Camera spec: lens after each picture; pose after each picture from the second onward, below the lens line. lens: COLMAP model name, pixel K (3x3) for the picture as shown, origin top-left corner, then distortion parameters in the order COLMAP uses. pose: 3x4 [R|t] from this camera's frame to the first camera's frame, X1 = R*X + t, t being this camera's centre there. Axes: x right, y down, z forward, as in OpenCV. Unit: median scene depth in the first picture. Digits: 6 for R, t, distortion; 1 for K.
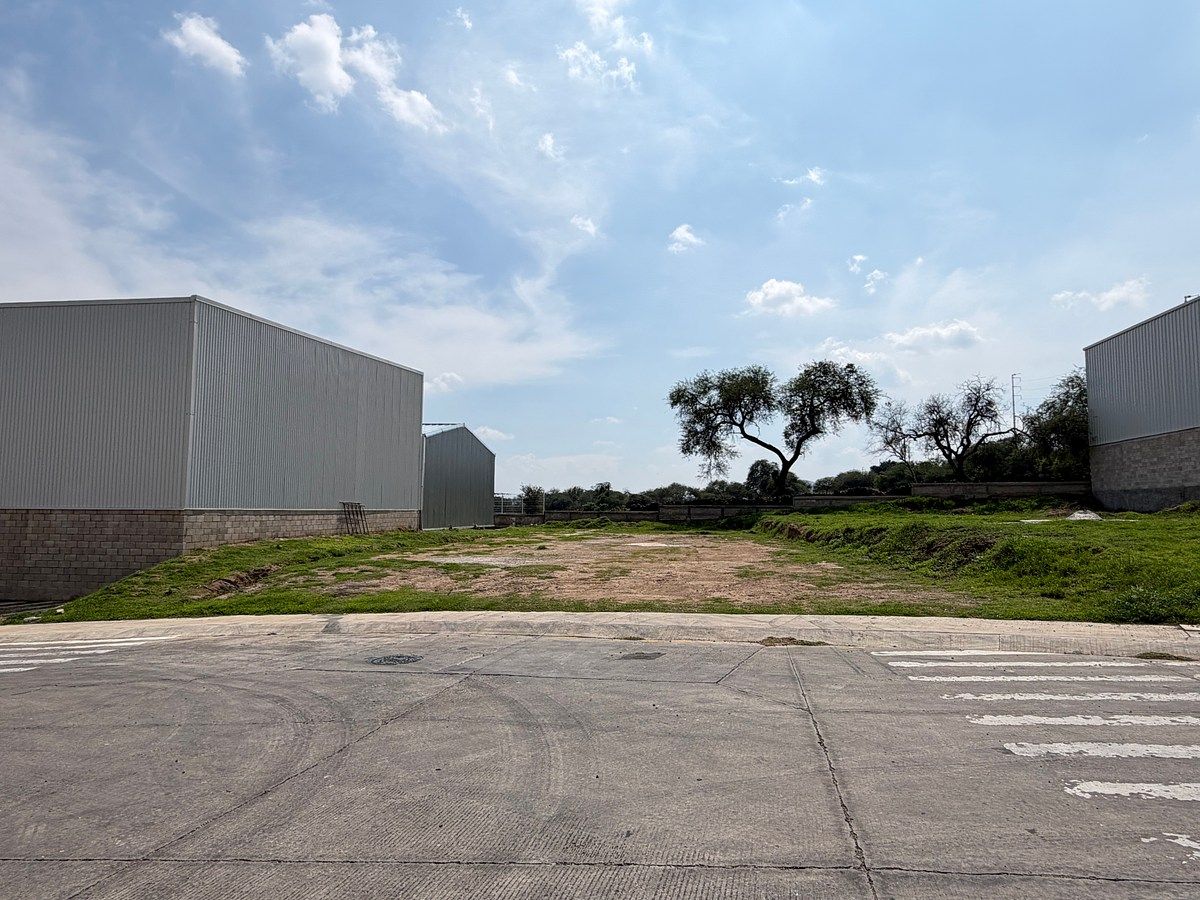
lens RADIAL K [[768.1, 0, 605.3], [0, 768.1, 446.6], [0, 0, 1]] dist [-0.002931, 0.001966]
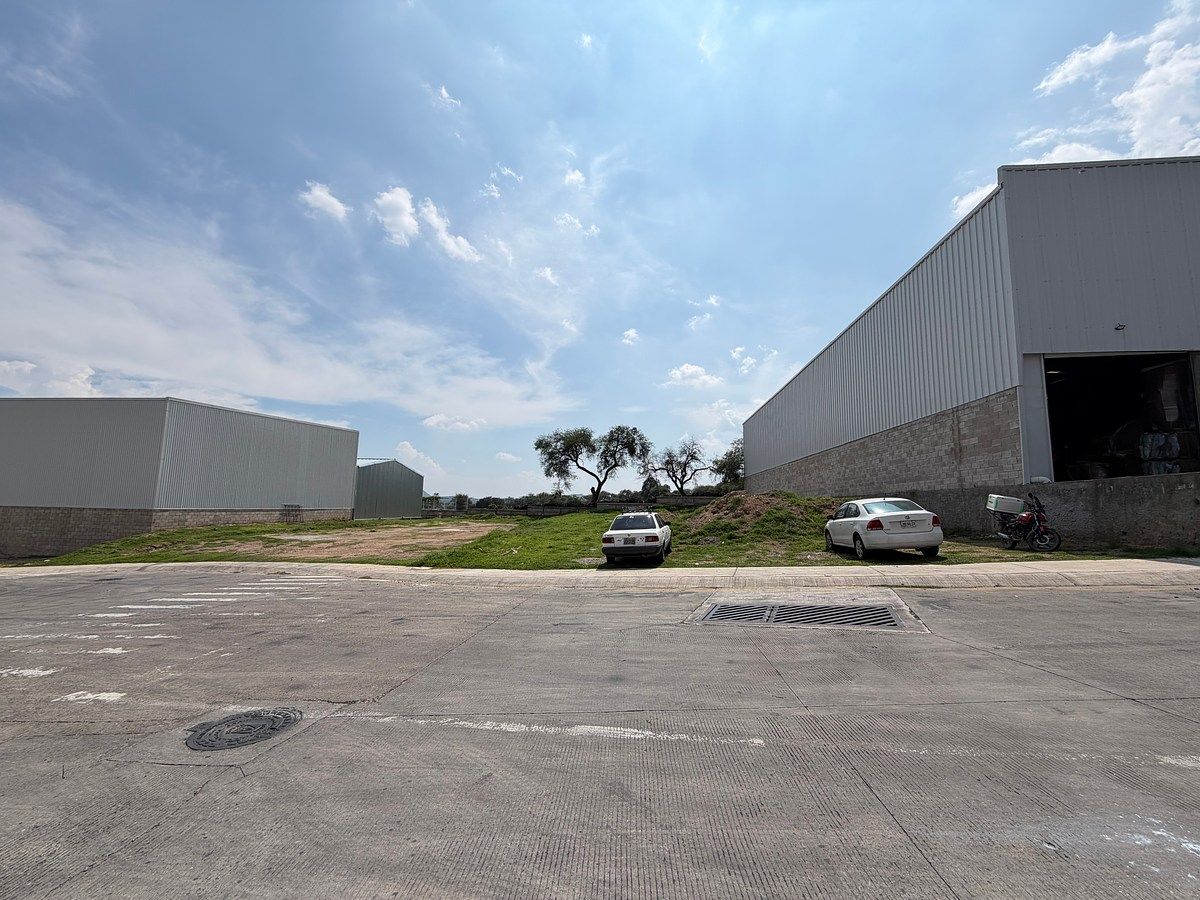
lens RADIAL K [[477.5, 0, 603.8], [0, 477.5, 449.4], [0, 0, 1]] dist [-0.002642, -0.001008]
pose [[0.998737, 0.018331, 0.046786, 0.190976], [-0.016635, 0.999200, -0.036381, -0.015622], [-0.047415, 0.035557, 0.998242, -0.089387]]
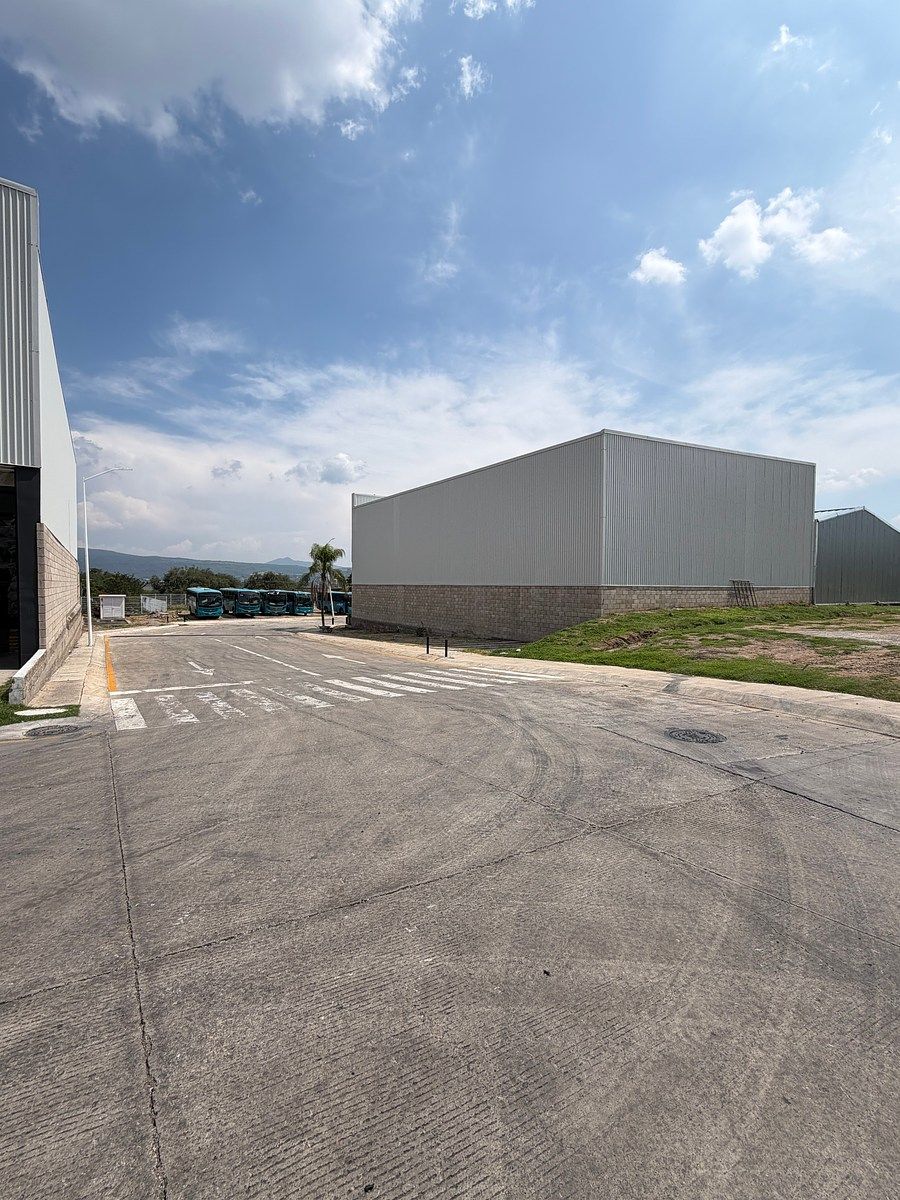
lens RADIAL K [[532.3, 0, 445.2], [0, 532.3, 603.5], [0, 0, 1]] dist [-0.007672, 0.000085]
pose [[0.645183, 0.023144, -0.763678, 0.004700], [0.060903, 0.994802, 0.081601, 0.006425], [0.761597, -0.099158, 0.640420, 0.057481]]
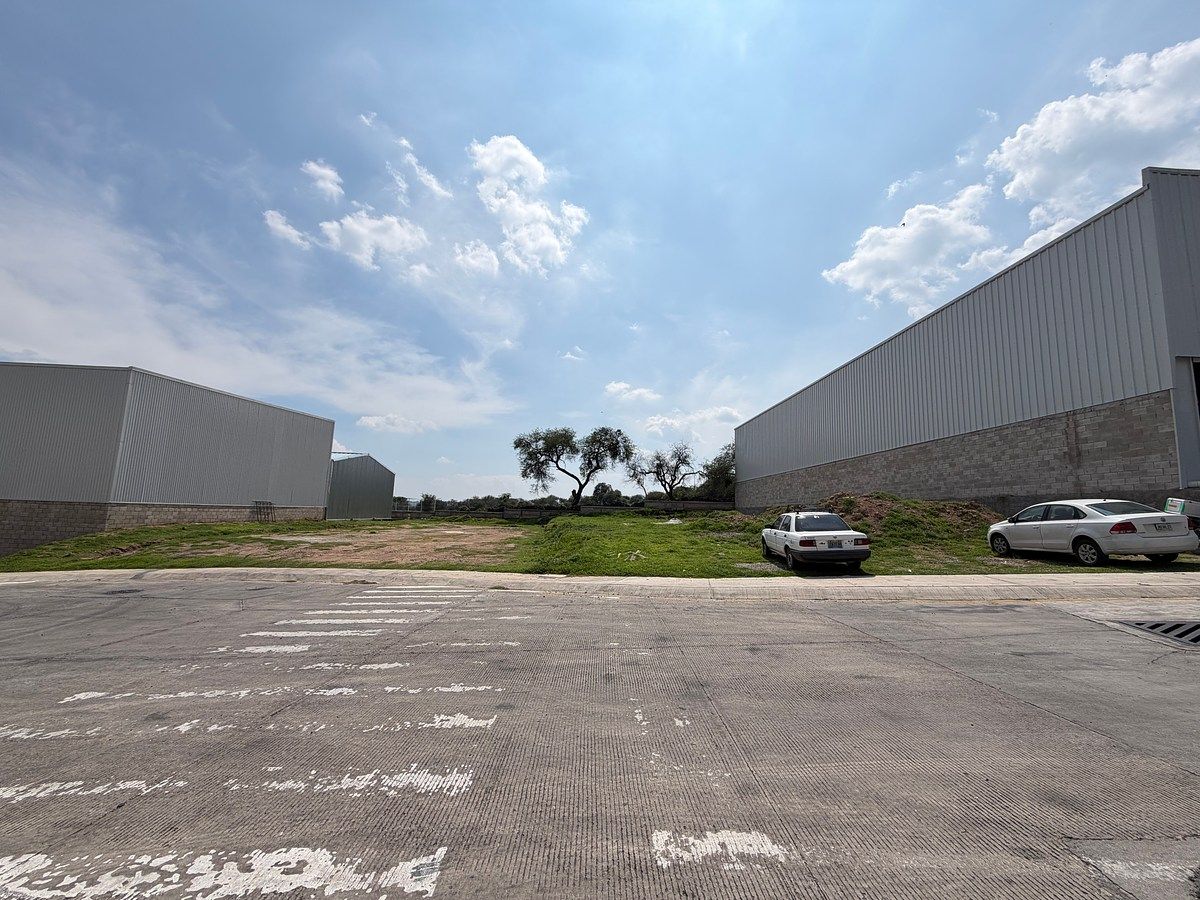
lens RADIAL K [[477.5, 0, 602.2], [0, 477.5, 451.9], [0, 0, 1]] dist [-0.002642, -0.001008]
pose [[0.984370, 0.048678, 0.169253, 0.099331], [-0.041424, 0.998076, -0.046132, -0.006511], [-0.171173, 0.038400, 0.984492, -0.045399]]
